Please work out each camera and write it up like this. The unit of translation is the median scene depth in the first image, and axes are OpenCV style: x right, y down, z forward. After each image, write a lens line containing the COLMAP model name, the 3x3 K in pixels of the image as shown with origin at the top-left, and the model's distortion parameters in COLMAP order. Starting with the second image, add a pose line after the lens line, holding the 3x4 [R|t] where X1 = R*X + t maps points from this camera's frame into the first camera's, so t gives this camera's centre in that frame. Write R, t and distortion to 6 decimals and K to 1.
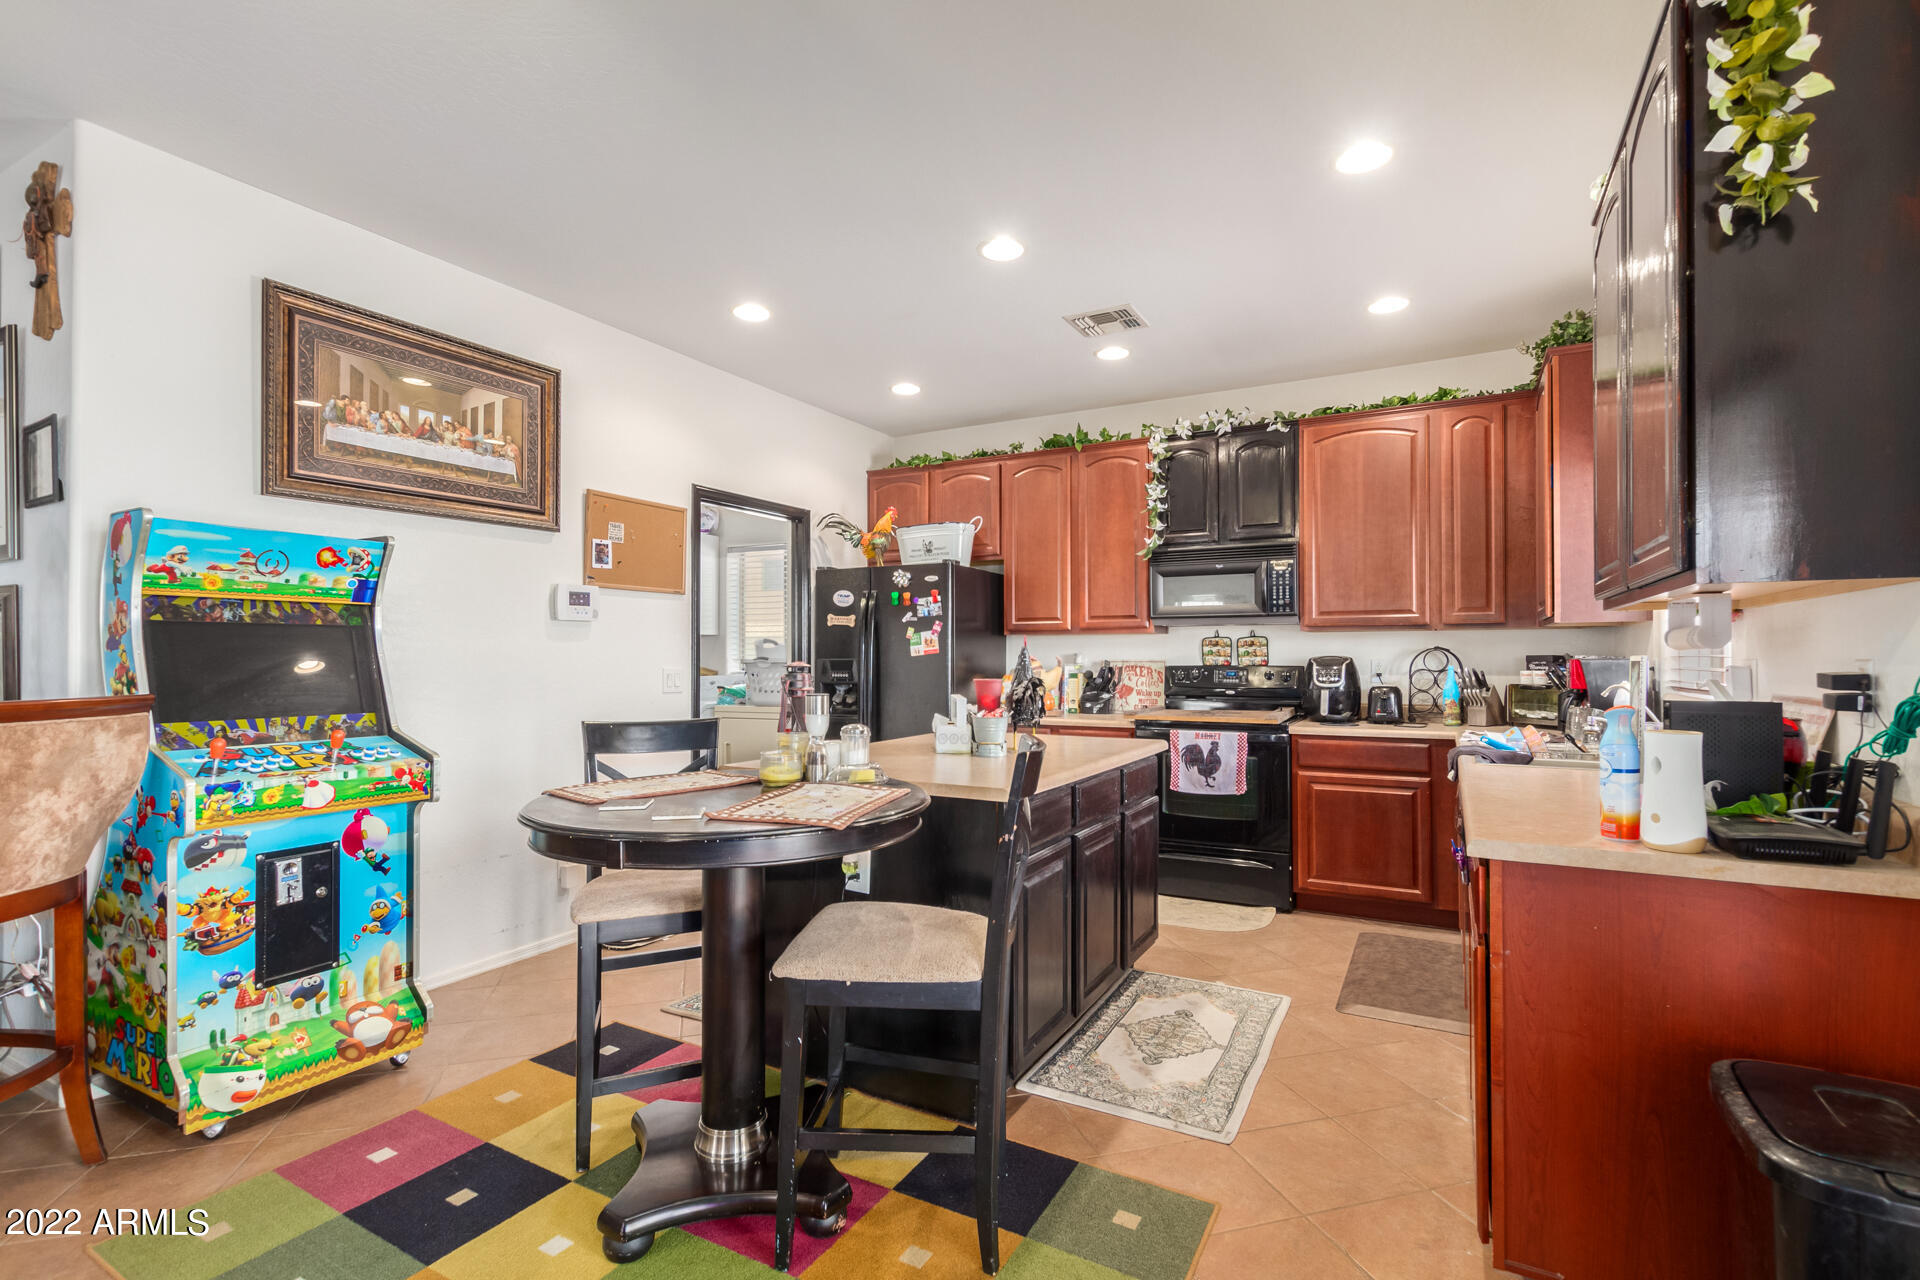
lens RADIAL K [[884.8, 0, 952.3], [0, 884.8, 651.4], [0, 0, 1]] dist [0.002673, -0.001418]
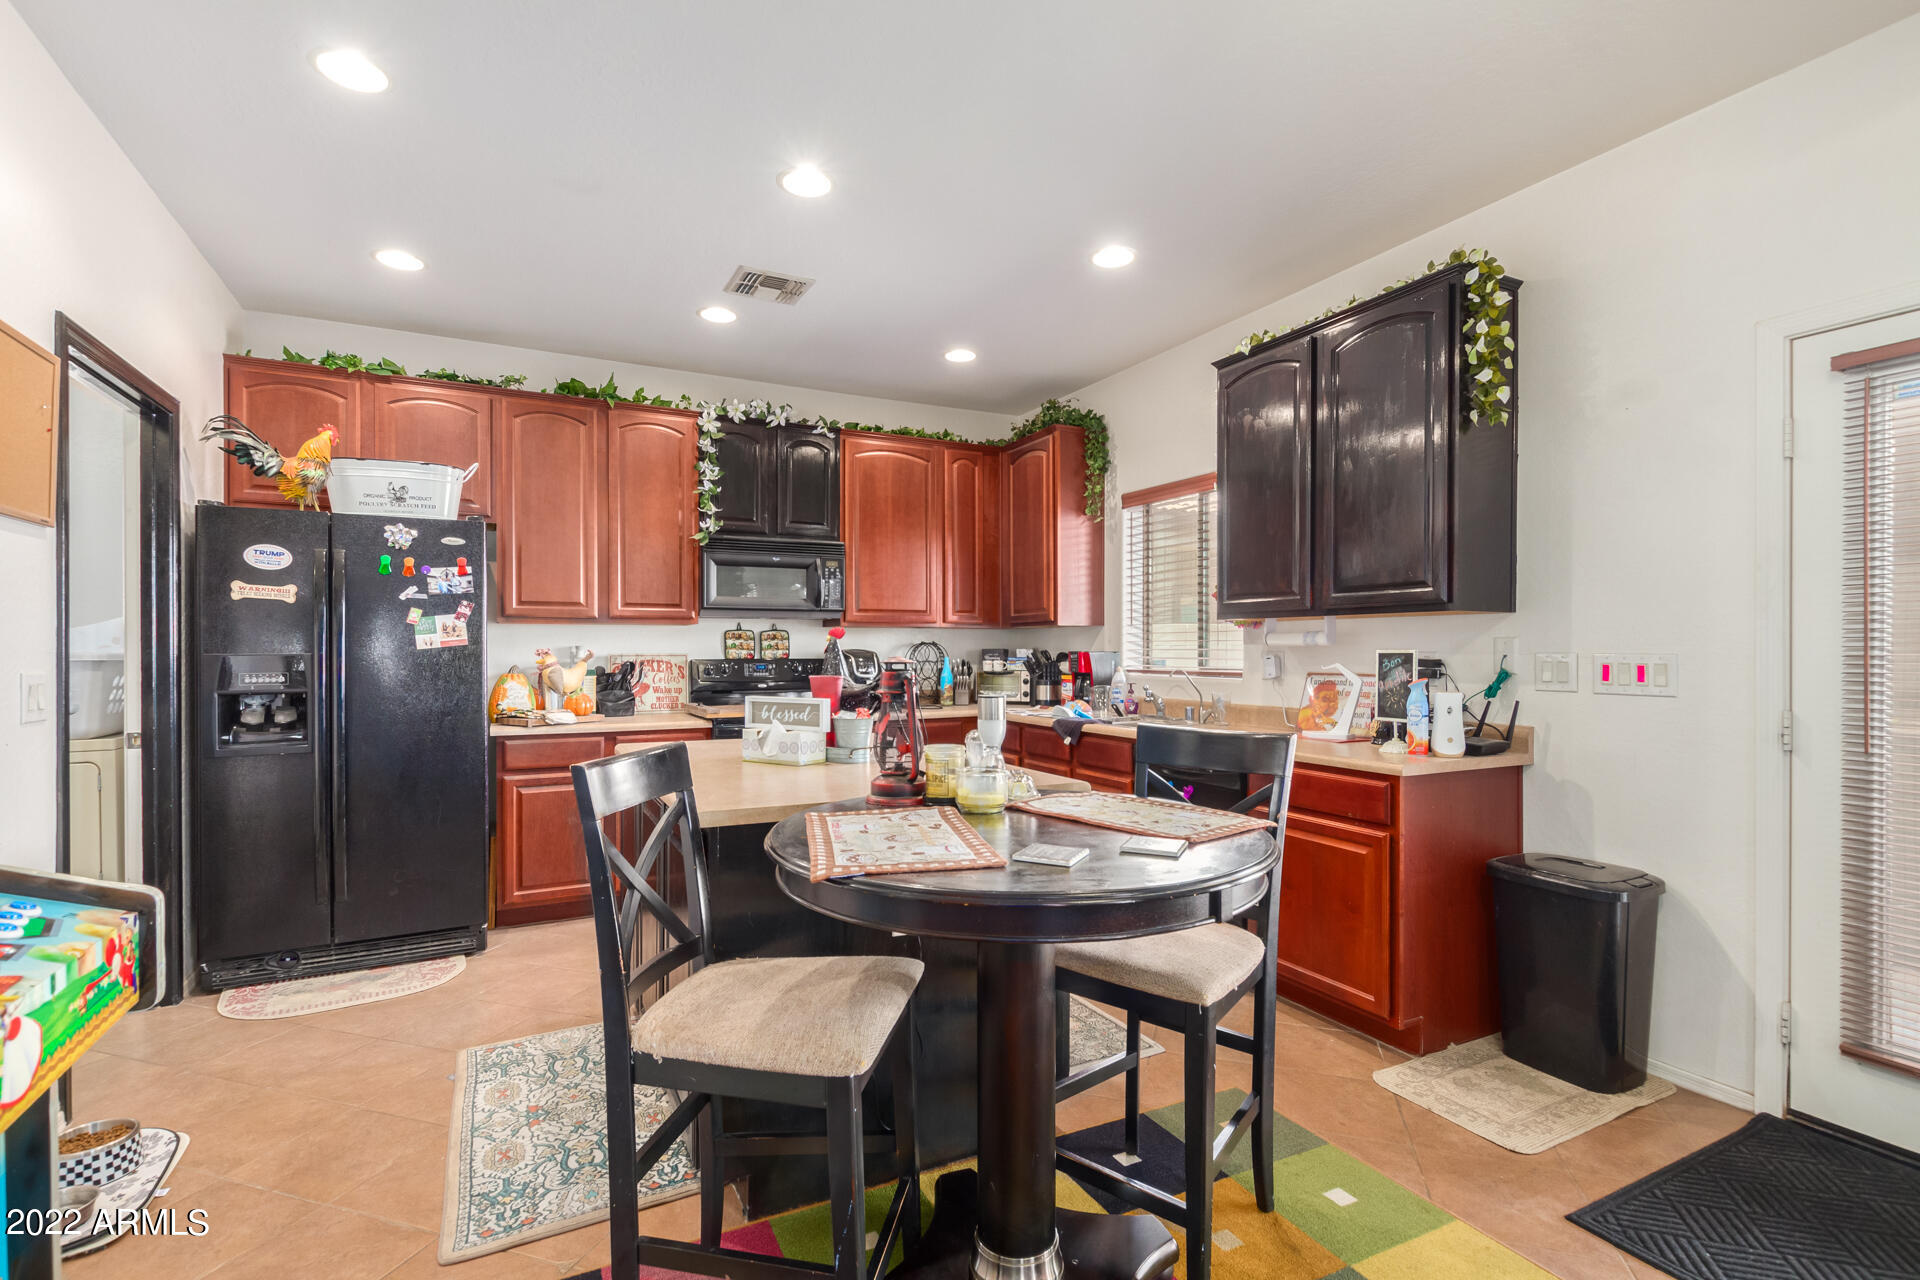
lens RADIAL K [[884.8, 0, 950.1], [0, 884.8, 650.5], [0, 0, 1]] dist [0.002673, -0.001418]
pose [[0.560966, -0.001008, 0.827838, -0.393105], [-0.005011, 0.999977, 0.004614, 0.000884], [-0.827824, -0.006737, 0.560948, 0.266098]]
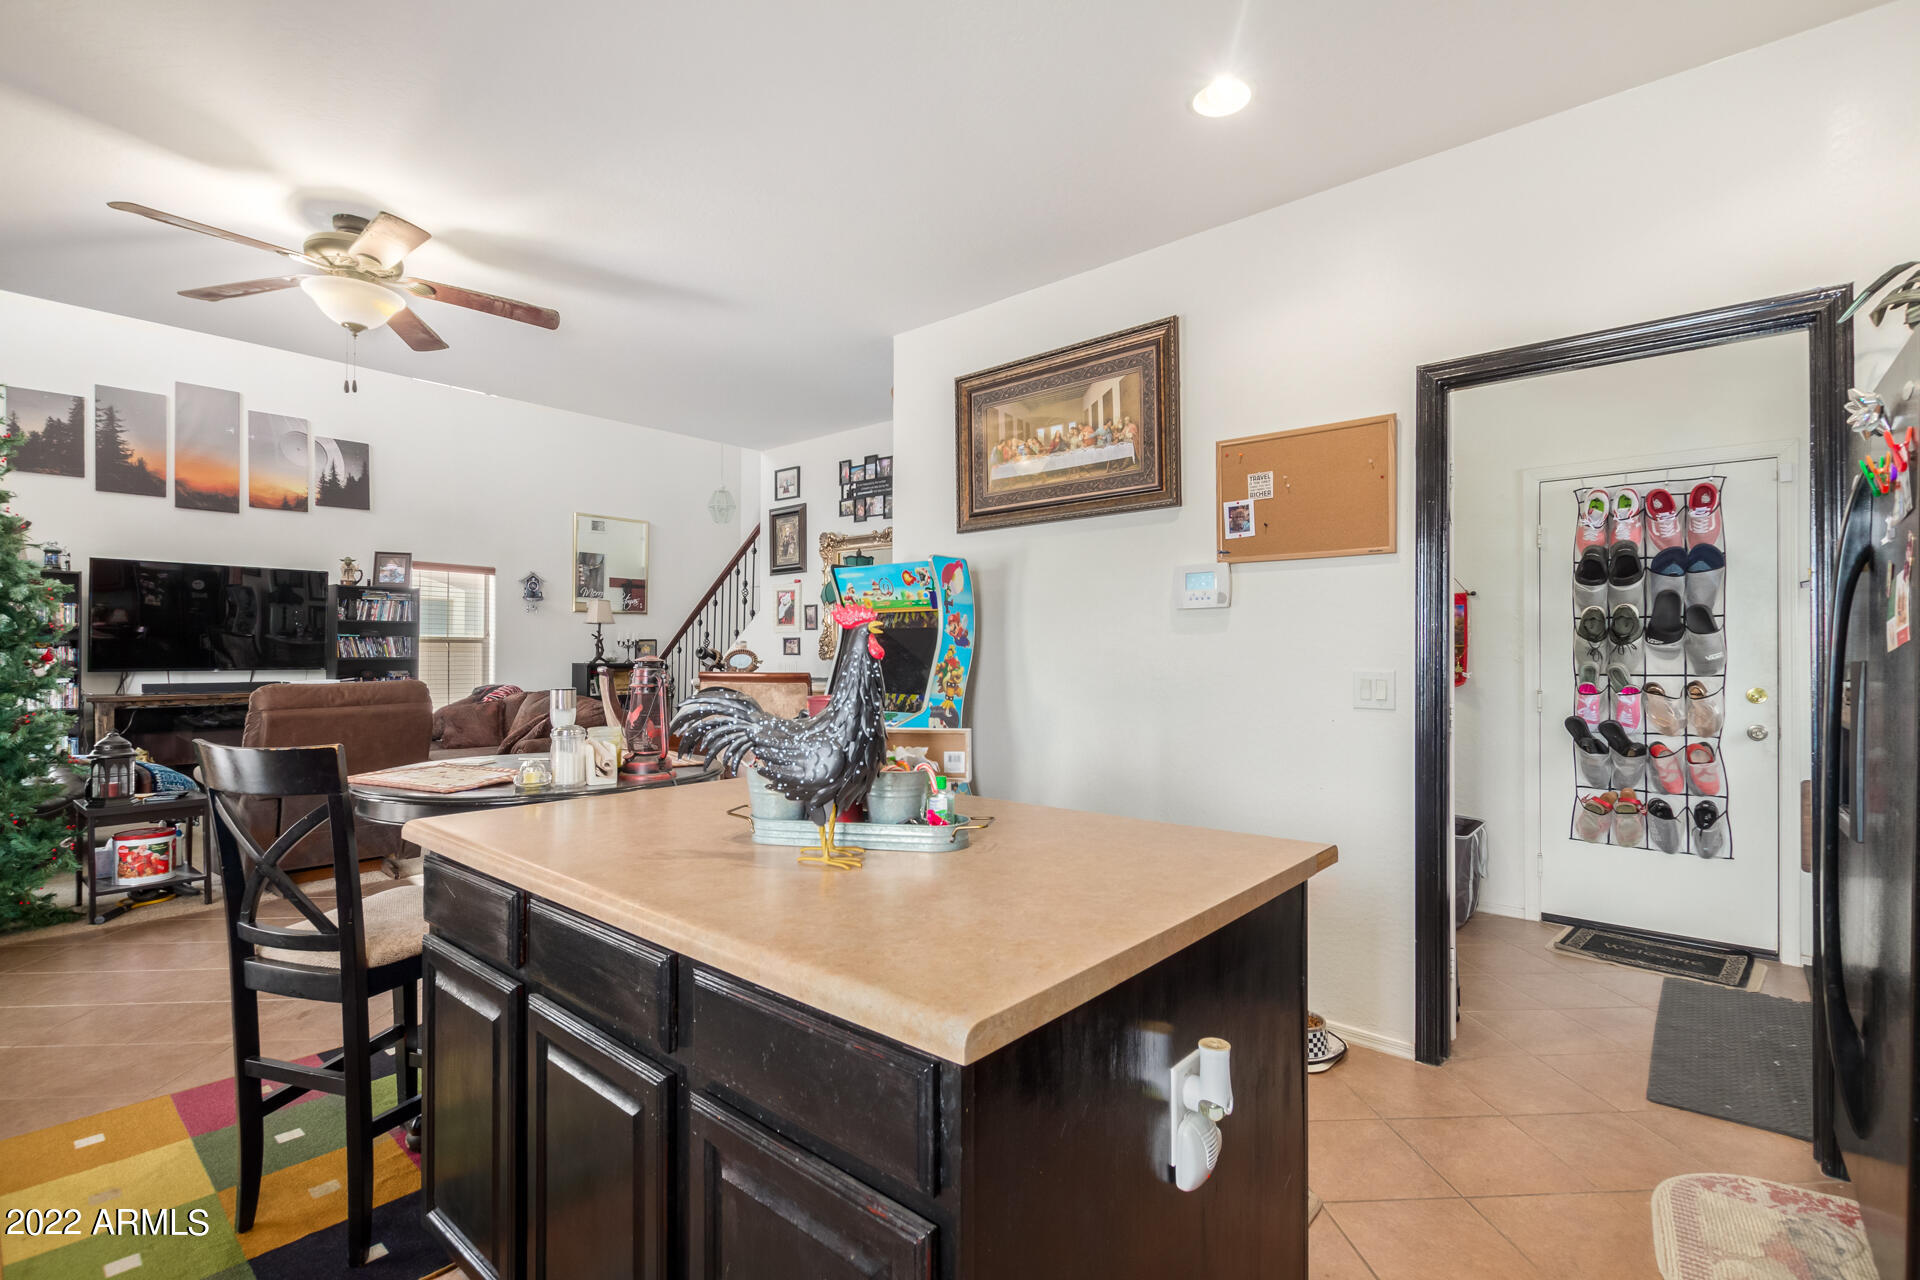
lens RADIAL K [[884.8, 0, 955.3], [0, 884.8, 646.6], [0, 0, 1]] dist [0.002673, -0.001418]
pose [[-0.206451, -0.007269, -0.978430, 0.336490], [0.002781, 0.999964, -0.008016, 0.005379], [0.978453, -0.004376, -0.206423, 0.754280]]
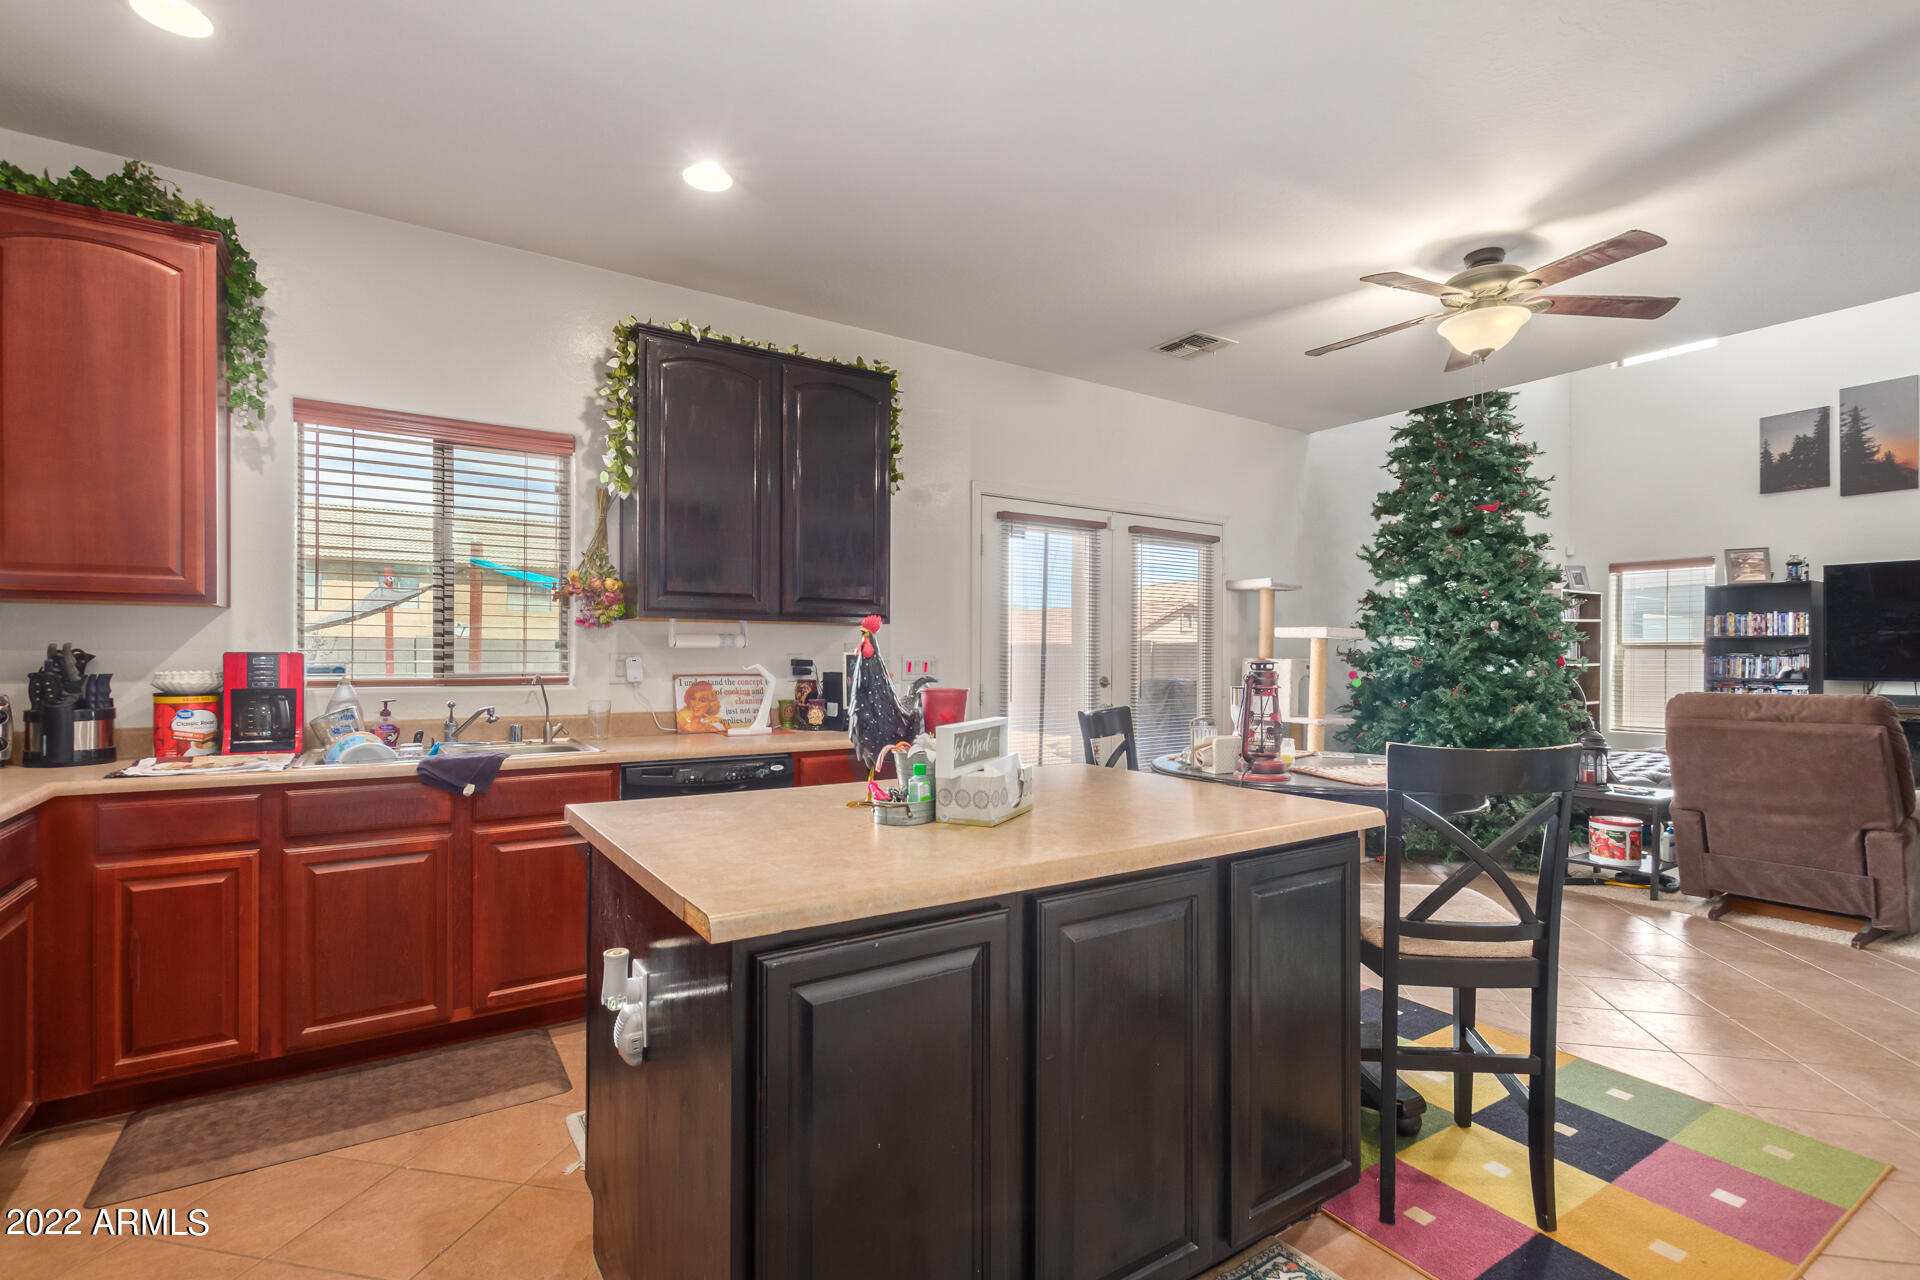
lens RADIAL K [[884.8, 0, 965.7], [0, 884.8, 658.6], [0, 0, 1]] dist [0.002673, -0.001418]
pose [[-0.888023, -0.006414, 0.459754, -0.161508], [-0.007028, 0.999975, 0.000377, 0.006164], [-0.459745, -0.002896, -0.888046, 0.987299]]
